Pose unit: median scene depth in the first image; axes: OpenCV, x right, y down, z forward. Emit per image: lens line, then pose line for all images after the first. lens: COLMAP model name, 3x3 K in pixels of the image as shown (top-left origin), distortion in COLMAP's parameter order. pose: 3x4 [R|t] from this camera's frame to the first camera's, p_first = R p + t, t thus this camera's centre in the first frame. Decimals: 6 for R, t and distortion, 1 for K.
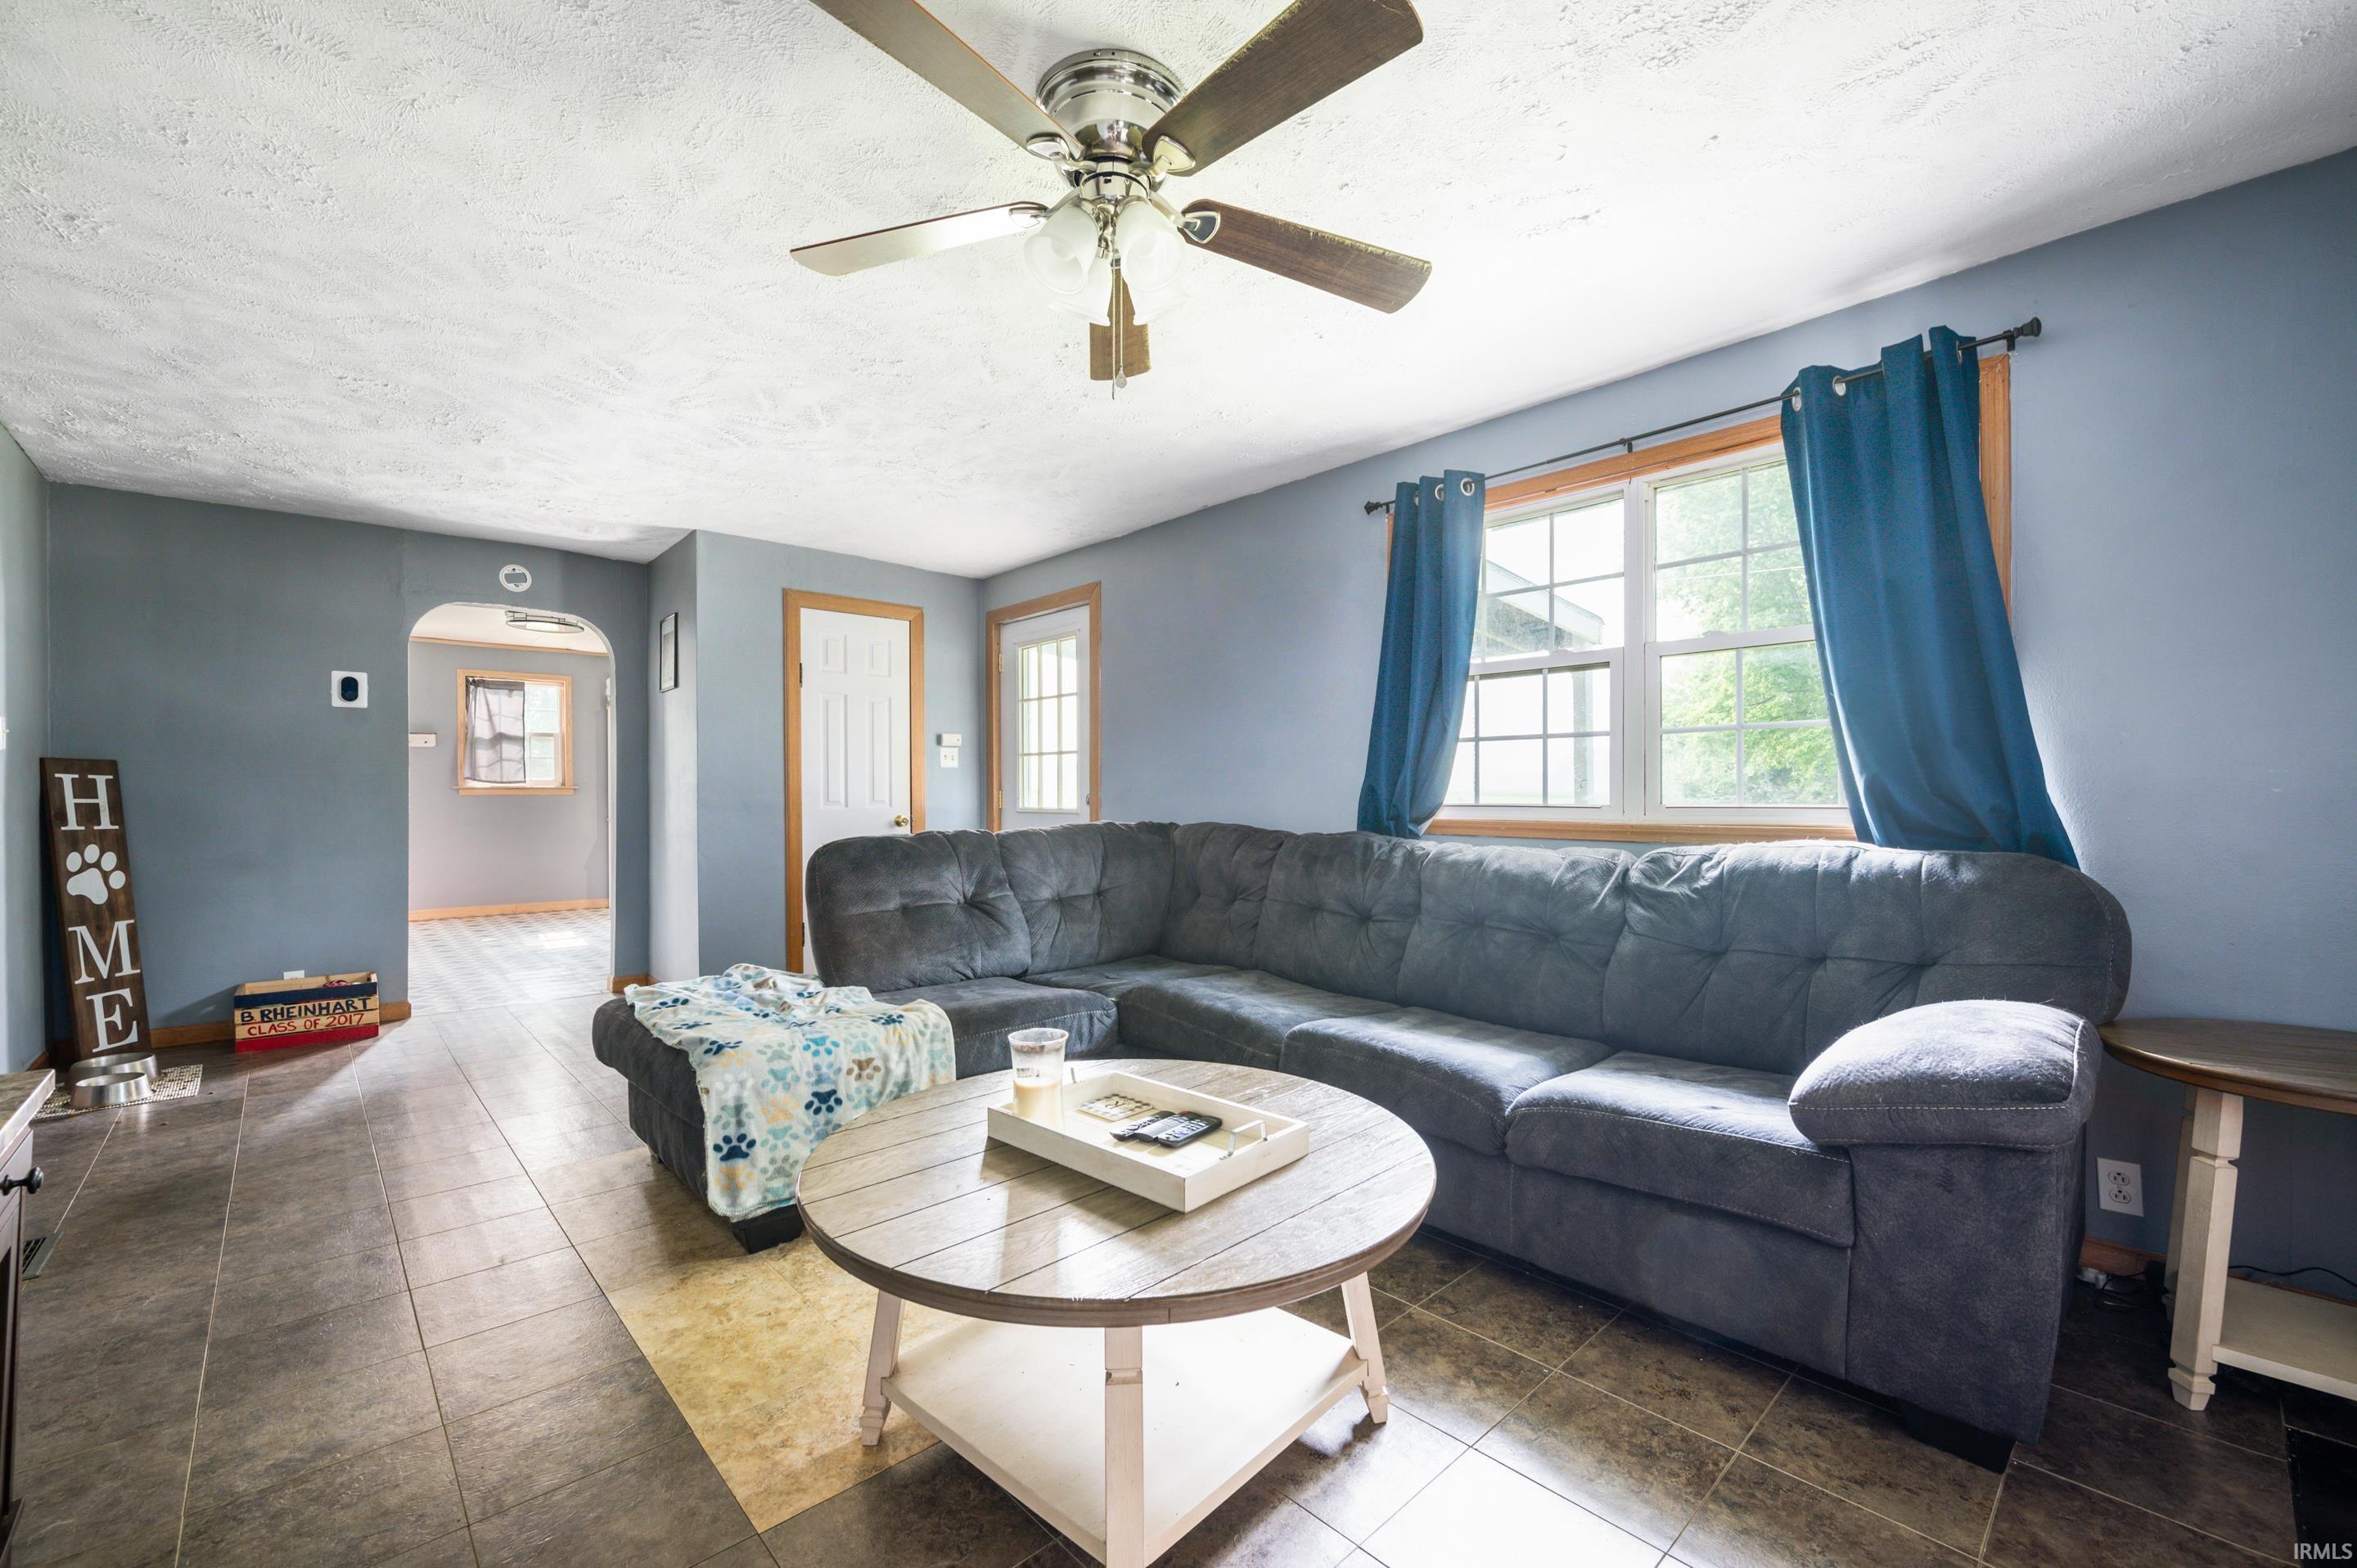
lens RADIAL K [[955.0, 0, 1192.9], [0, 955.0, 790.0], [0, 0, 1]] dist [-0.002532, -0.000362]
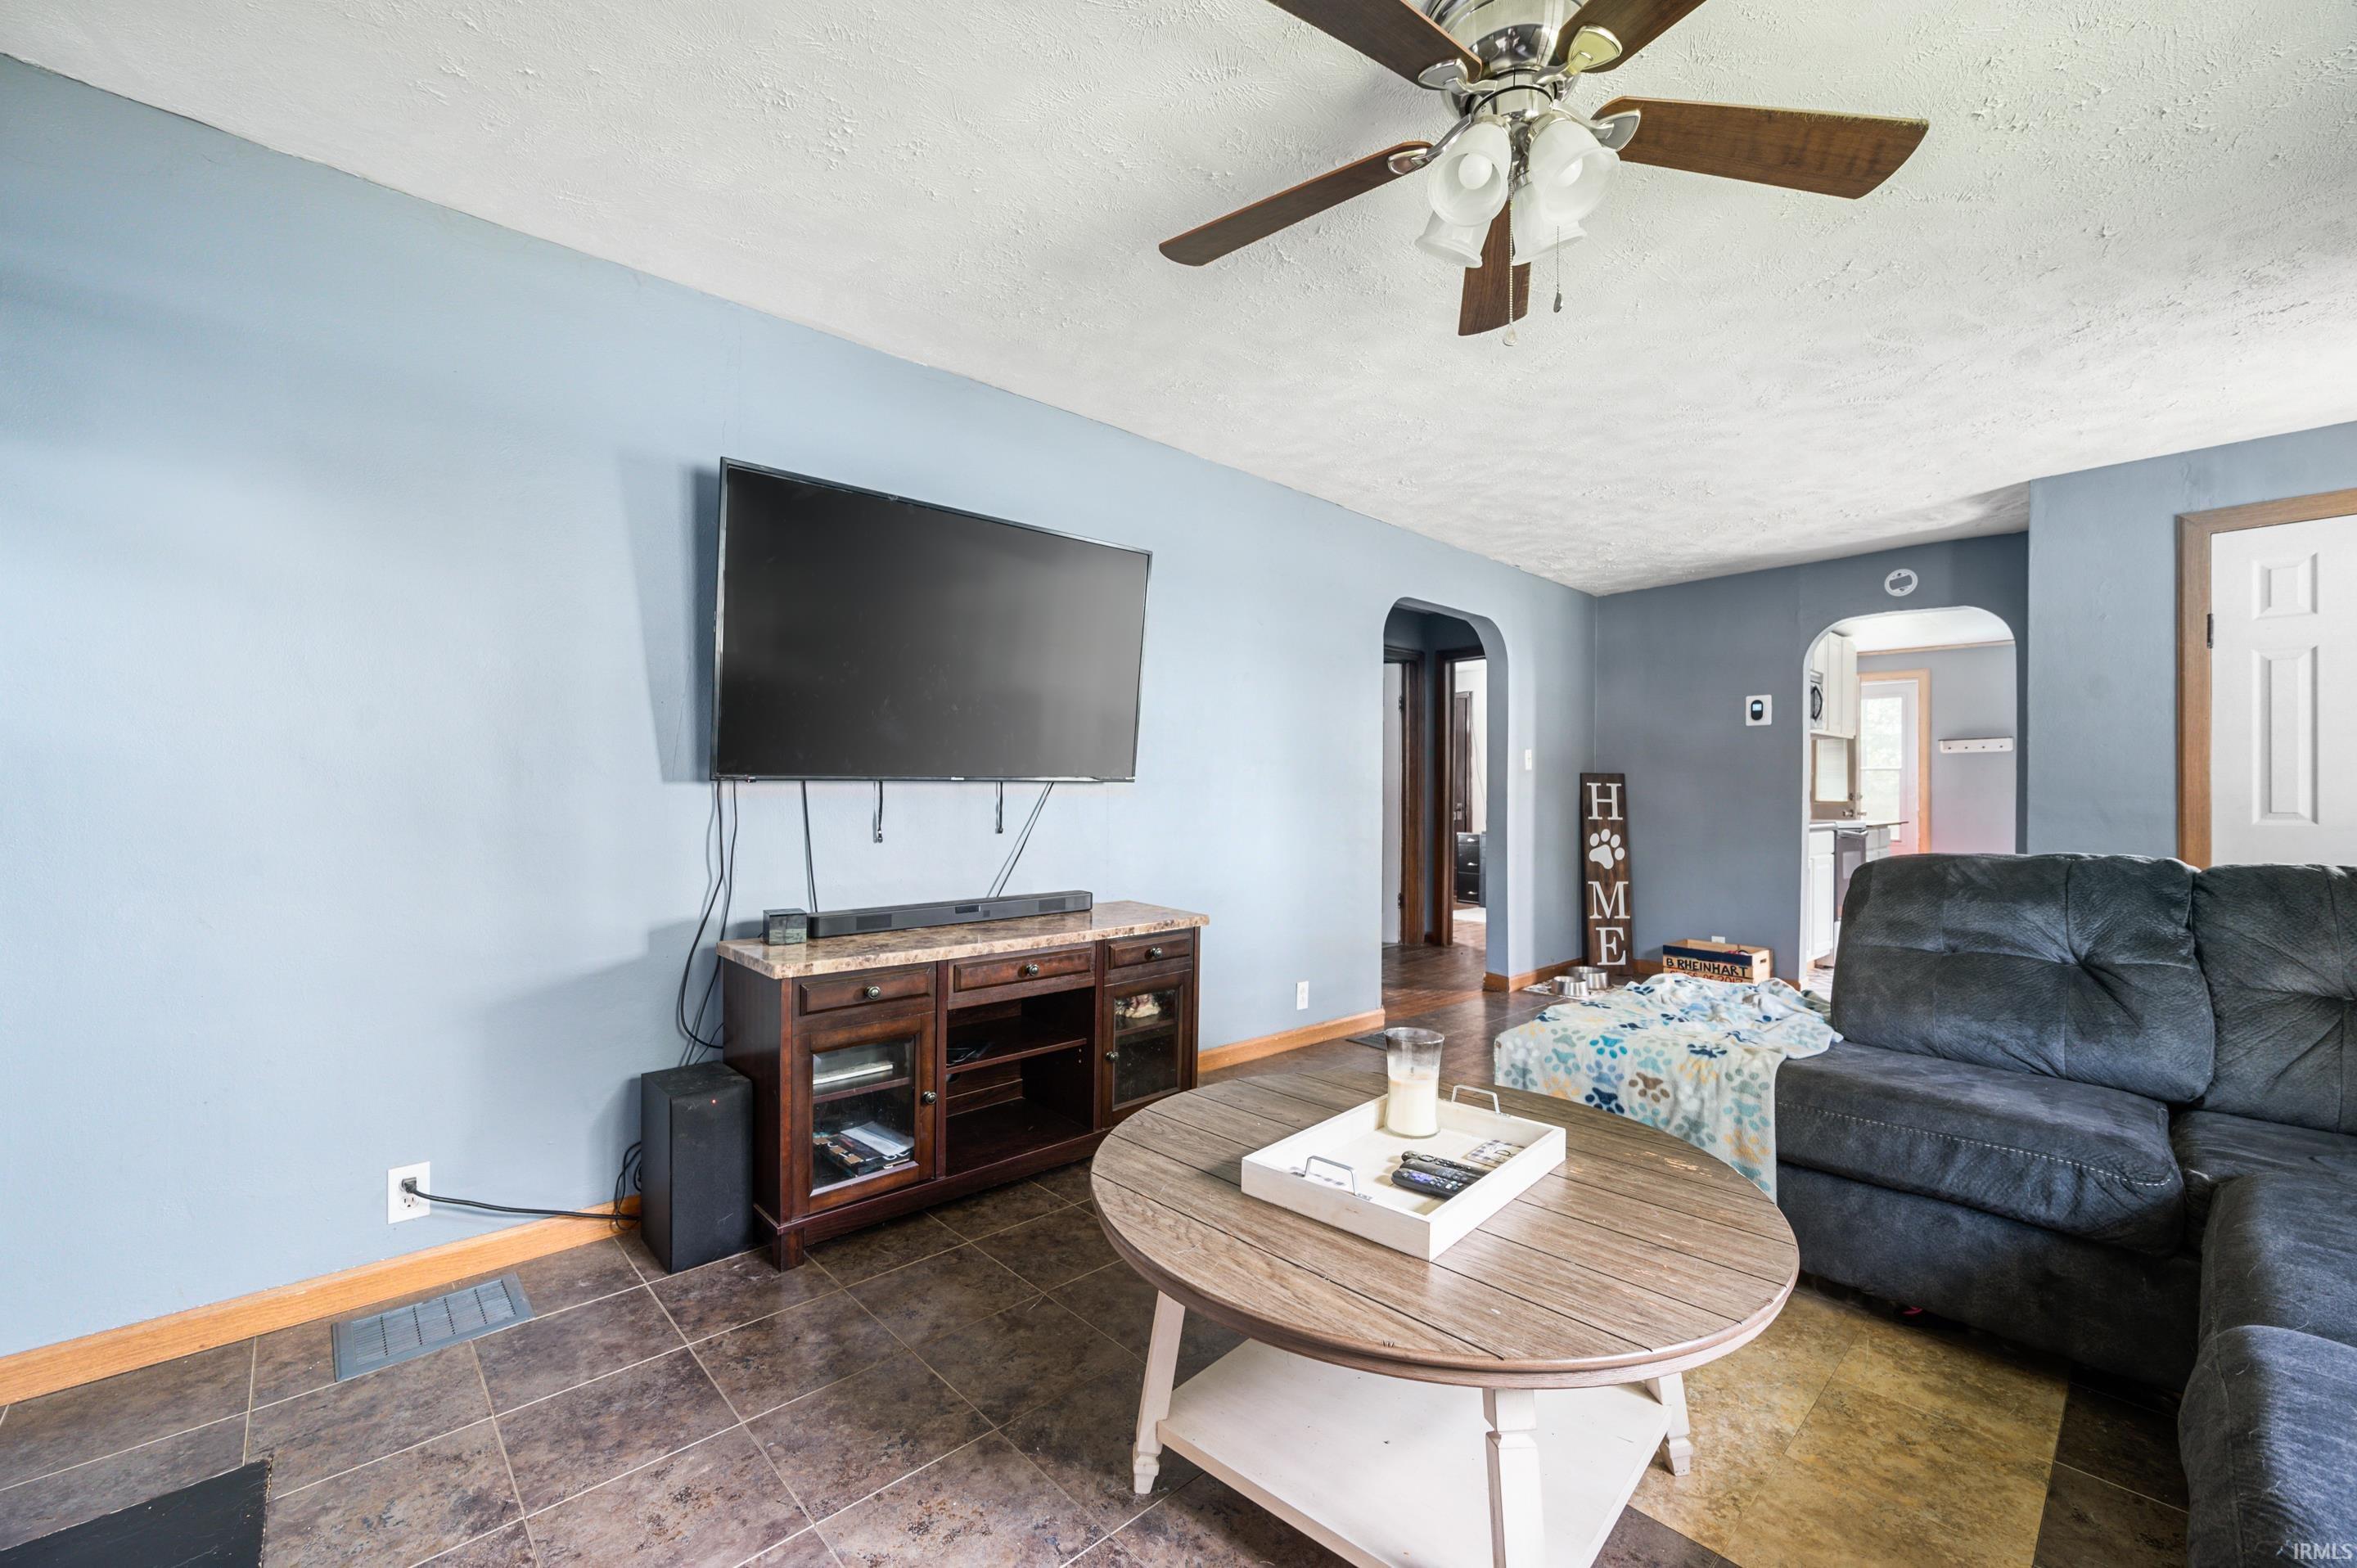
lens RADIAL K [[955.0, 0, 1192.9], [0, 955.0, 790.0], [0, 0, 1]] dist [-0.002532, -0.000362]
pose [[0.002936, -0.002182, -0.999993, 0.377700], [-0.004422, 0.999988, -0.002195, 0.000651], [0.999986, 0.004429, 0.002926, 0.339713]]
